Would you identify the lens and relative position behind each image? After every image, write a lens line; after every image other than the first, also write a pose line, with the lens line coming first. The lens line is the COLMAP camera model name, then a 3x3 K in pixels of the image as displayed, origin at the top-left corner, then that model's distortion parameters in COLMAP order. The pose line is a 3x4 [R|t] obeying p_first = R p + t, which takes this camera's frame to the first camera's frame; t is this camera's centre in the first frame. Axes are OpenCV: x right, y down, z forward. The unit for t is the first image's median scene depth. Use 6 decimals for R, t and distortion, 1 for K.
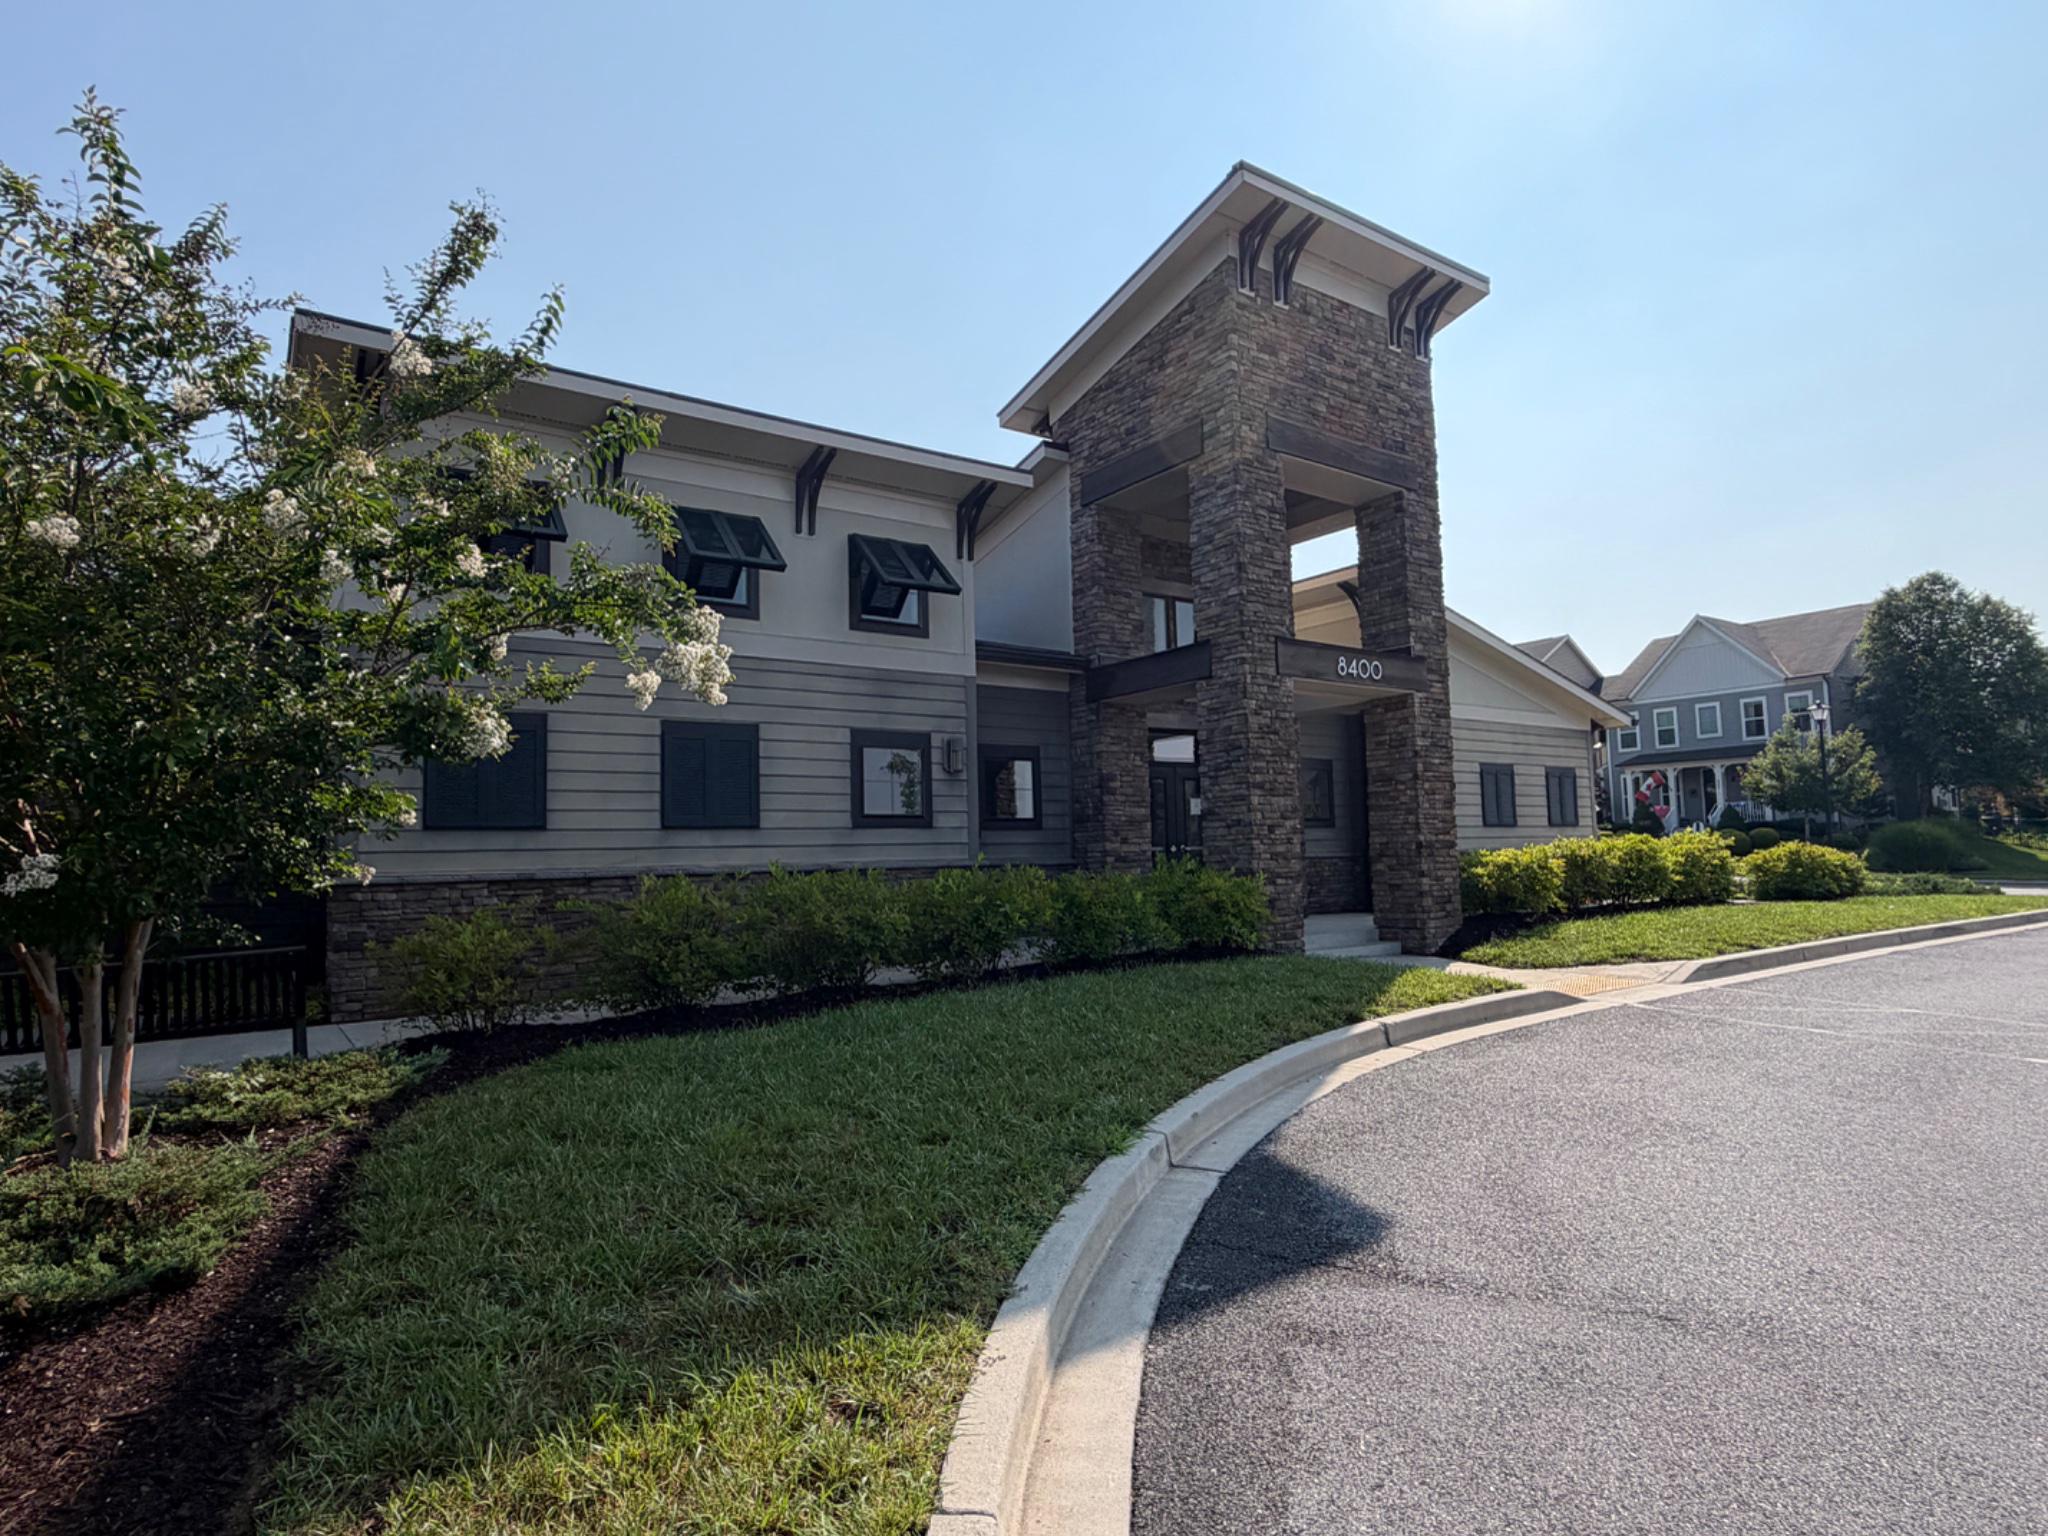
lens RADIAL K [[1140.2, 0, 1029.3], [0, 1140.2, 785.3], [0, 0, 1]] dist [-0.006347, -0.000618]
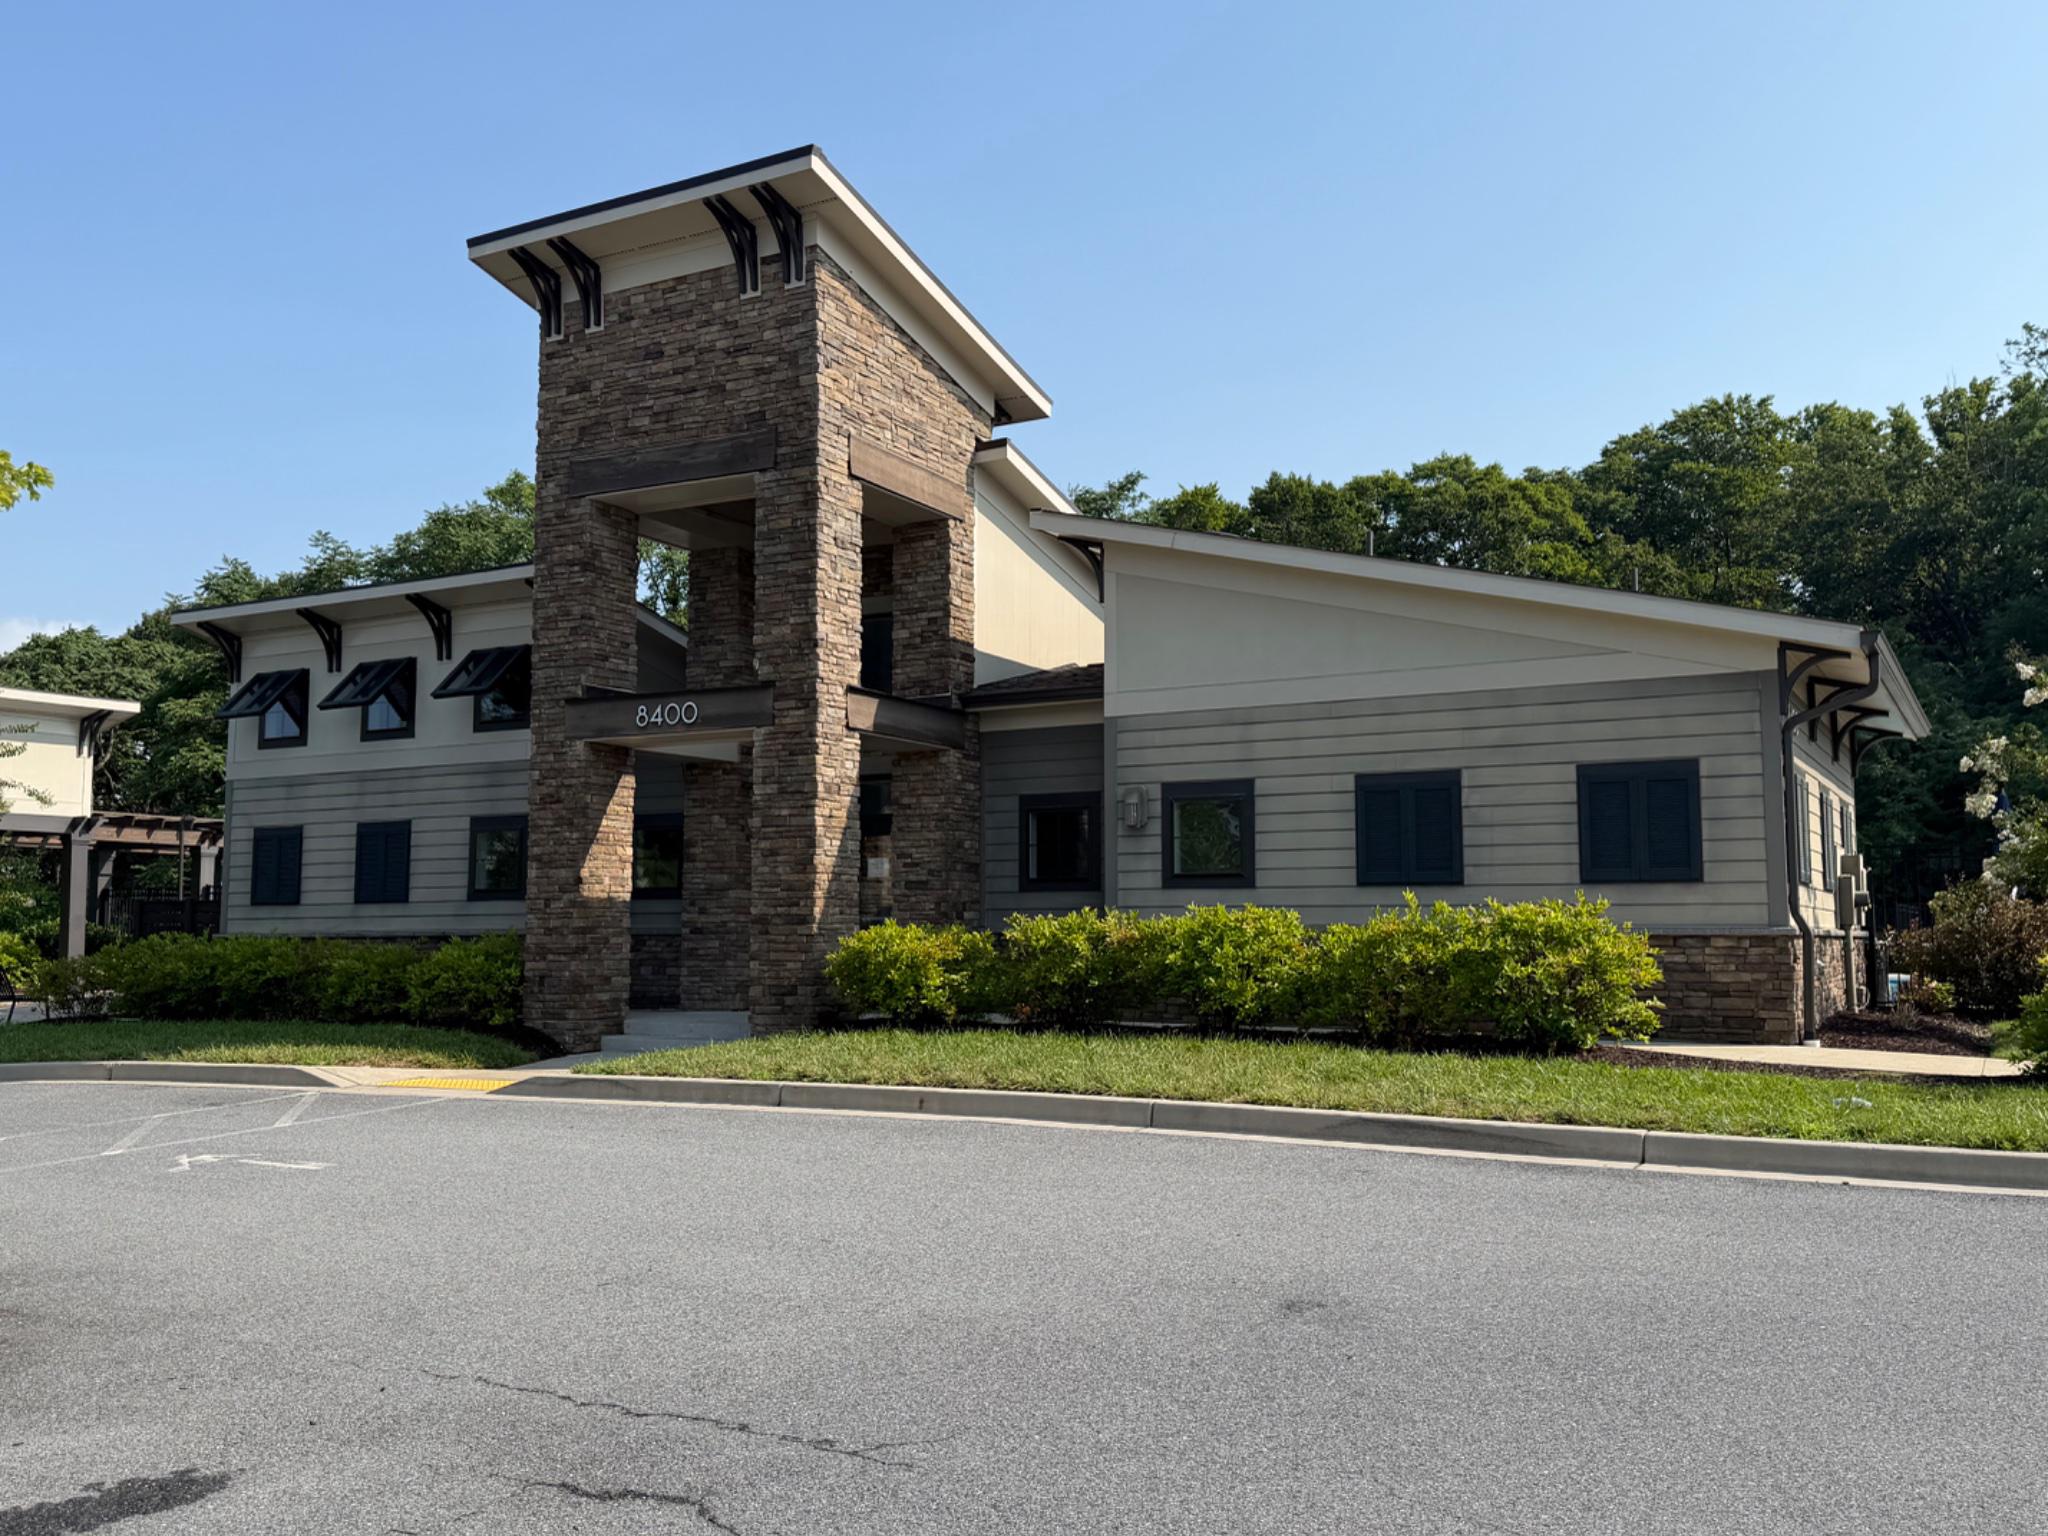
lens RADIAL K [[1766.9, 0, 1014.3], [0, 1766.9, 816.8], [0, 0, 1]] dist [0.077365, -0.053986]
pose [[0.417178, -0.039413, -0.907970, 1.686461], [0.051400, 0.998483, -0.019726, 0.015312], [0.907370, -0.038441, 0.418571, 0.707106]]
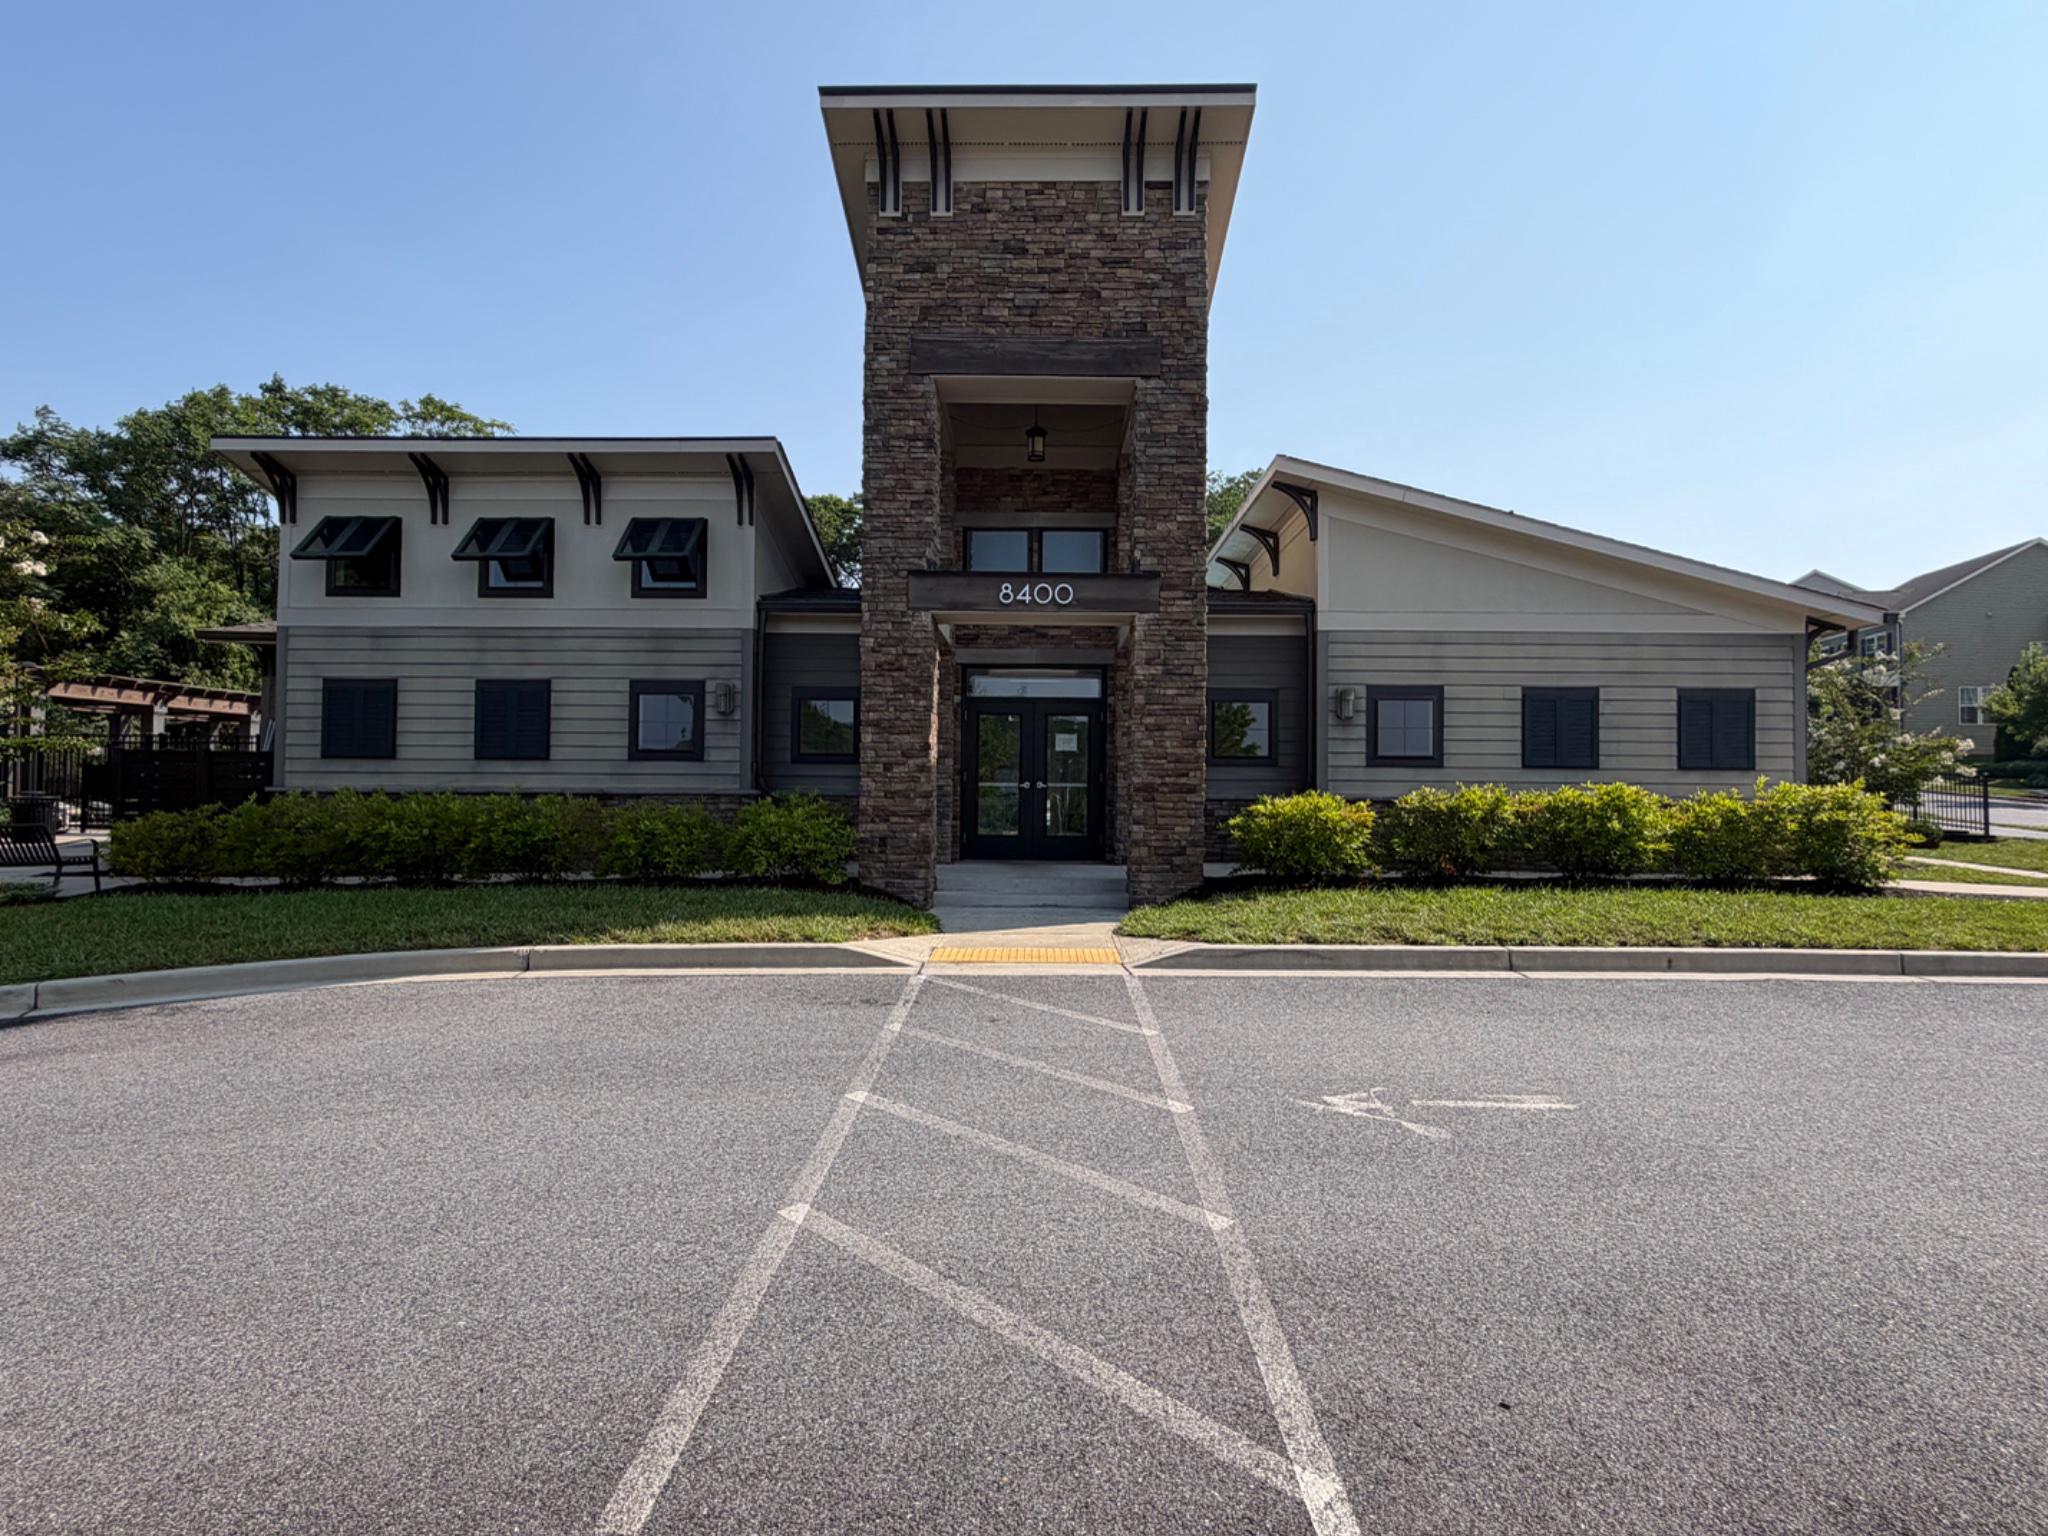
lens RADIAL K [[1067.9, 0, 1029.9], [0, 1067.9, 784.8], [0, 0, 1]] dist [-0.000737, -0.003321]
pose [[0.802673, 0.026853, -0.595814, 0.839671], [0.011390, 0.998114, 0.060329, -0.000918], [0.596310, -0.055211, 0.800853, 0.314378]]
